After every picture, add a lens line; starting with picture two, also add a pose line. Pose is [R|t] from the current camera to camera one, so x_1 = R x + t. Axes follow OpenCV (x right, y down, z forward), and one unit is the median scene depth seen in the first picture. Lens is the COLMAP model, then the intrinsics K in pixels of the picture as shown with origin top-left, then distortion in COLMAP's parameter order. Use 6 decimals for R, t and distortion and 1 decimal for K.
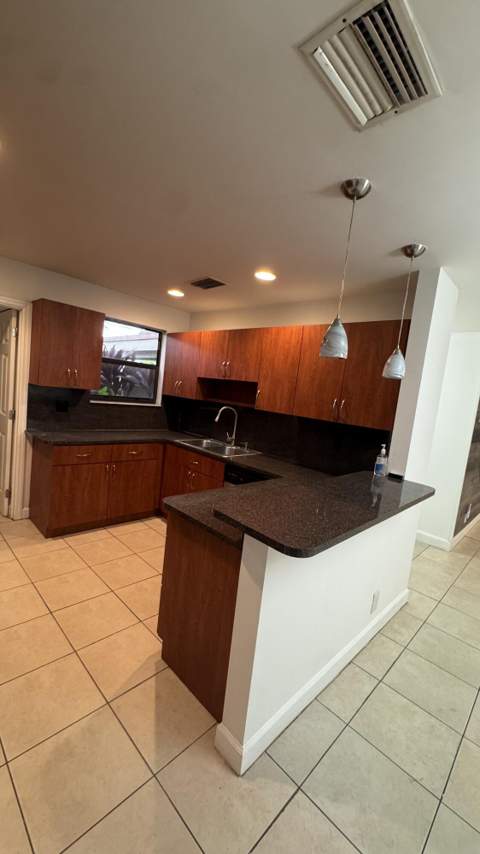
lens RADIAL K [[342.7, 0, 241.6], [0, 342.7, 427.3], [0, 0, 1]] dist [-0.002431, 0.000188]
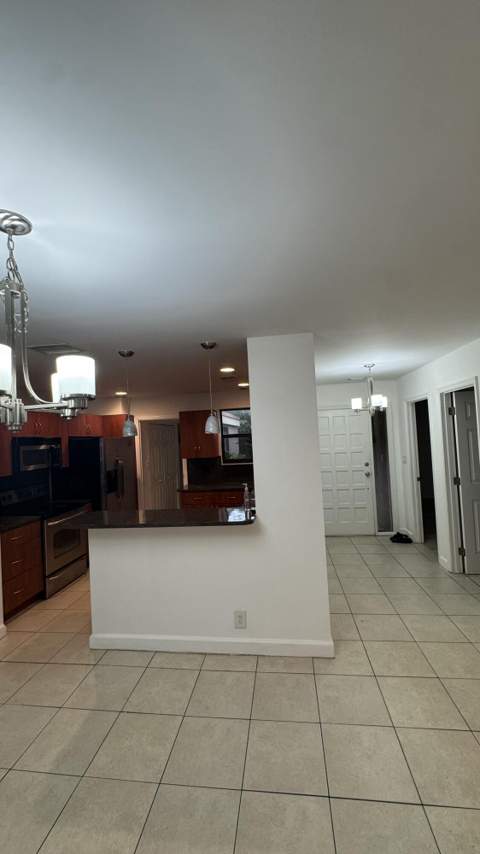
lens RADIAL K [[342.7, 0, 240.5], [0, 342.7, 427.7], [0, 0, 1]] dist [-0.002431, 0.000188]
pose [[0.588764, -0.166340, -0.791004, 0.936916], [0.032395, 0.982666, -0.182532, 0.050732], [0.807656, 0.081844, 0.583947, 0.170113]]
